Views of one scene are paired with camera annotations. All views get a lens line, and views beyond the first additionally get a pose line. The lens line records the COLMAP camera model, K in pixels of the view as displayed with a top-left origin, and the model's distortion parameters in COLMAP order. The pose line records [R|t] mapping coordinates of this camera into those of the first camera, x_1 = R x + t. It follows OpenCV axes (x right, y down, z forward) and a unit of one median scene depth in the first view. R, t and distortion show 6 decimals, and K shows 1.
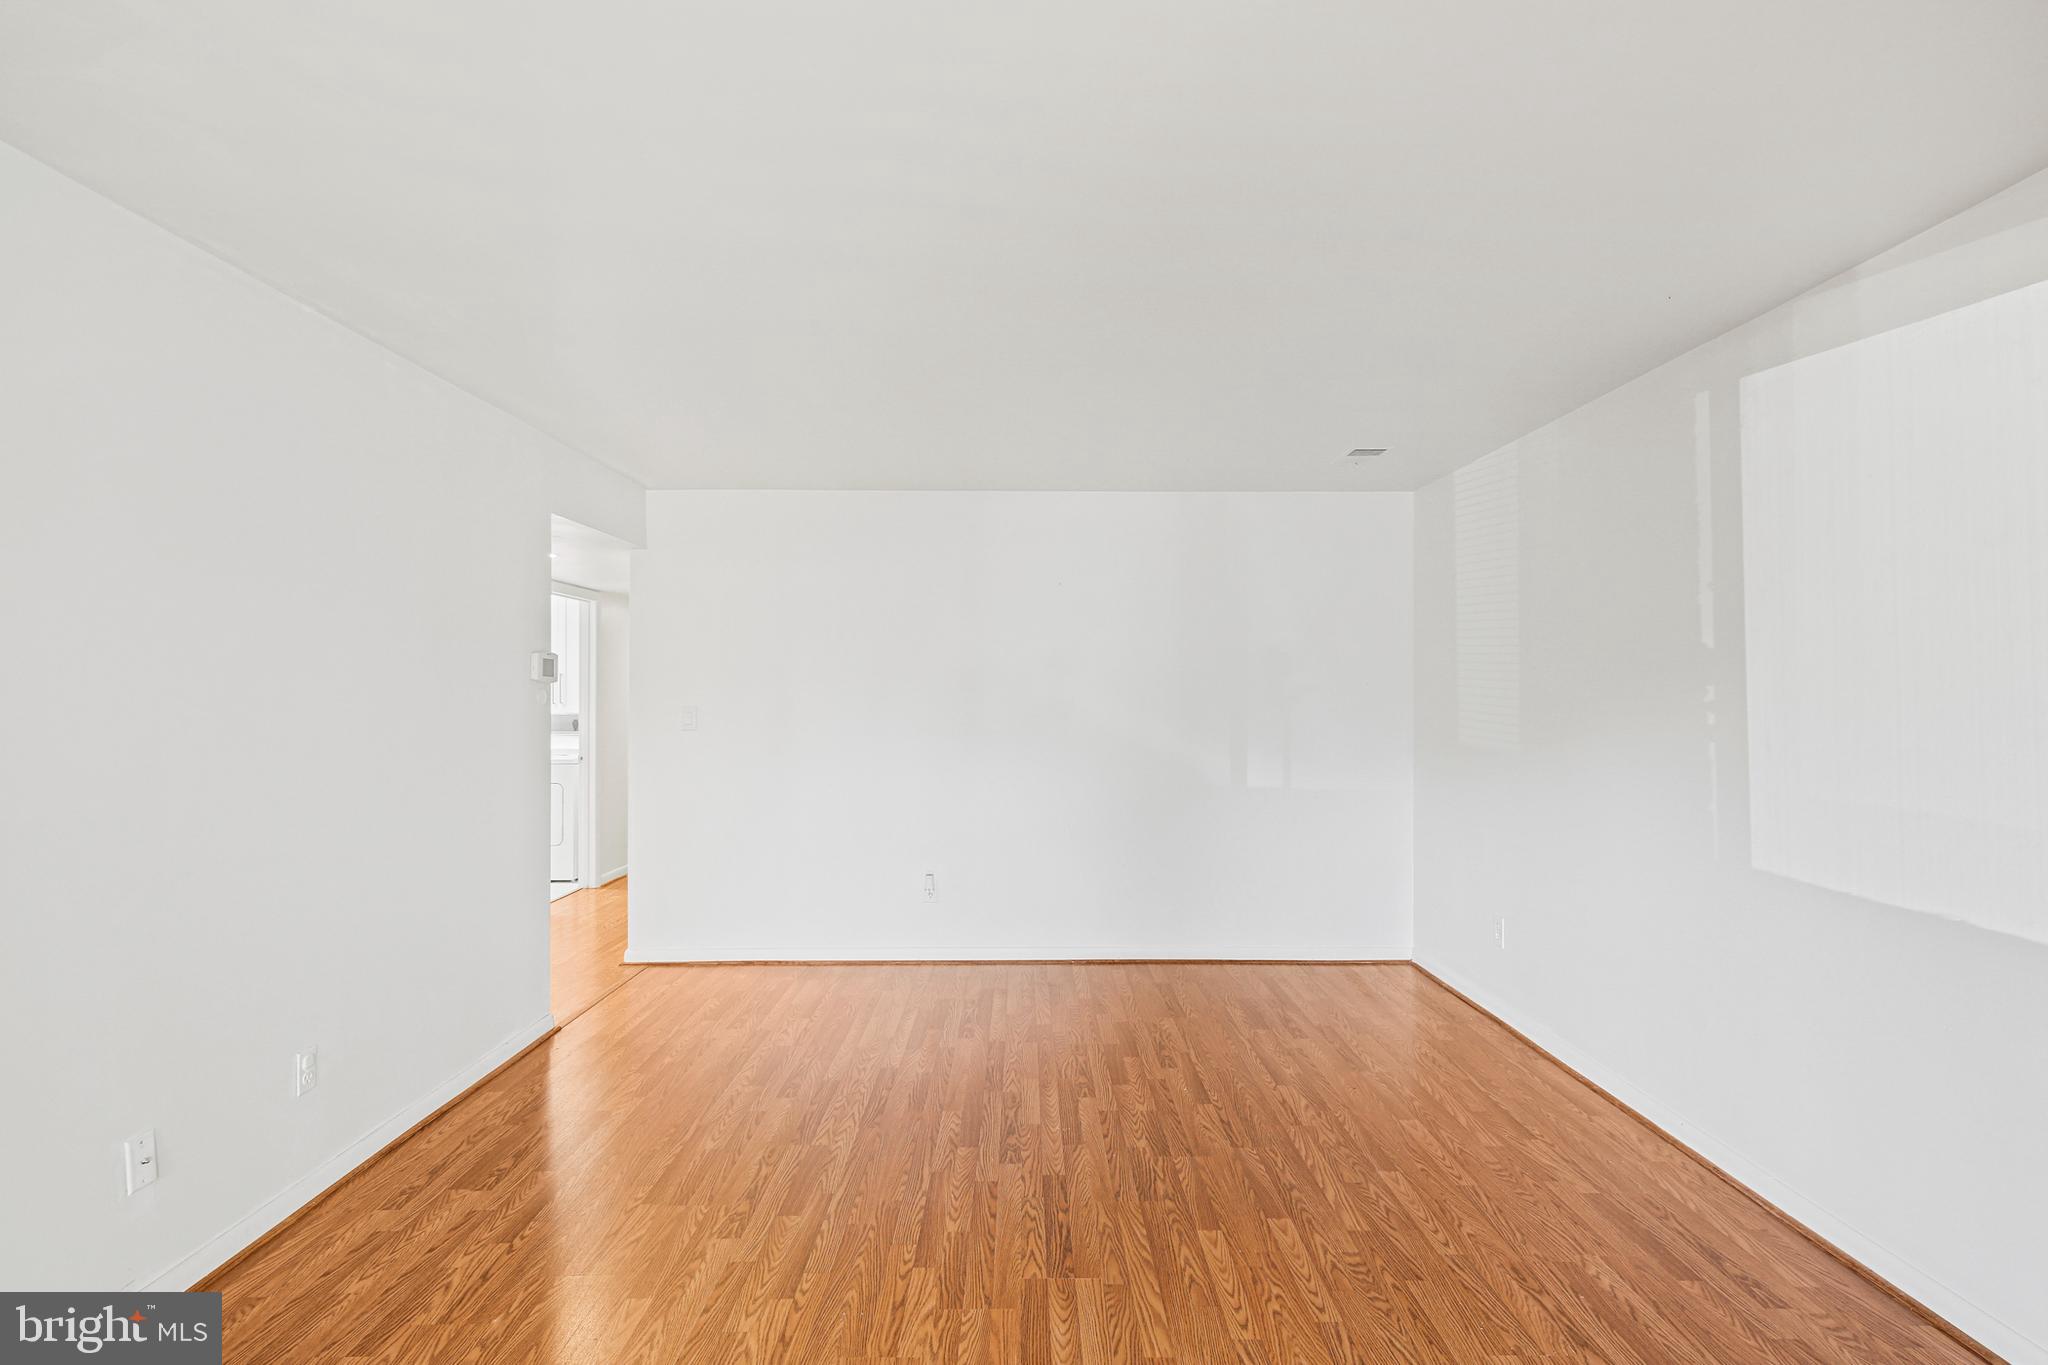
lens RADIAL K [[996.6, 0, 1024.0], [0, 996.6, 682.5], [0, 0, 1]] dist [0.004999, -0.000366]
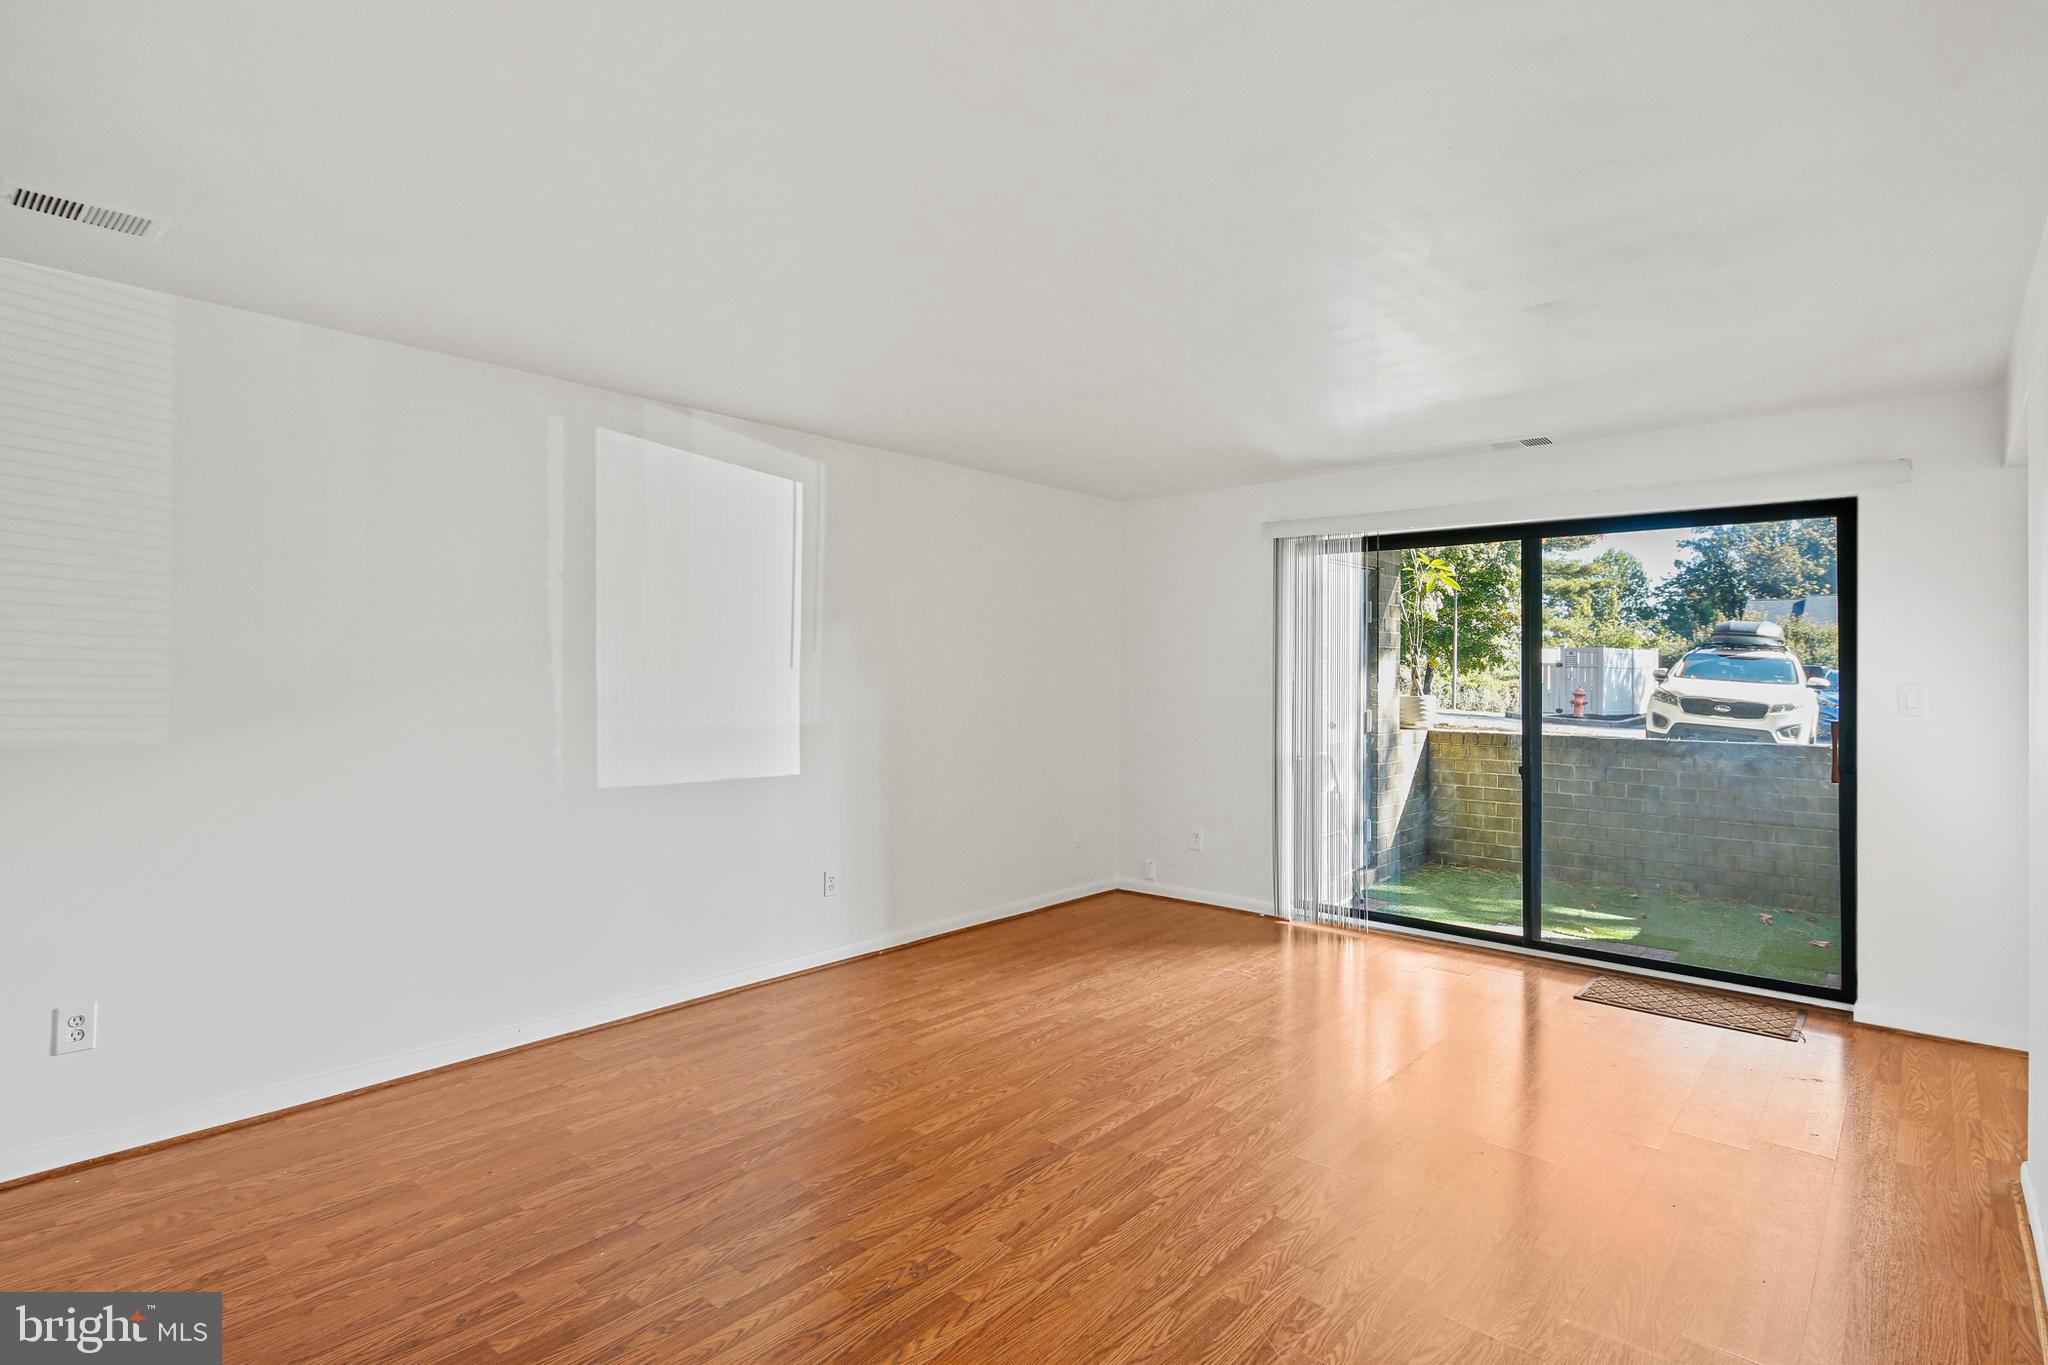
lens RADIAL K [[1027.1, 0, 1021.6], [0, 1027.1, 641.8], [0, 0, 1]] dist [0.002455, -0.000838]
pose [[-0.754498, 0.010470, 0.656219, -0.562174], [-0.016522, 0.999253, -0.034939, 0.021142], [-0.656095, -0.037203, -0.753761, 1.502785]]
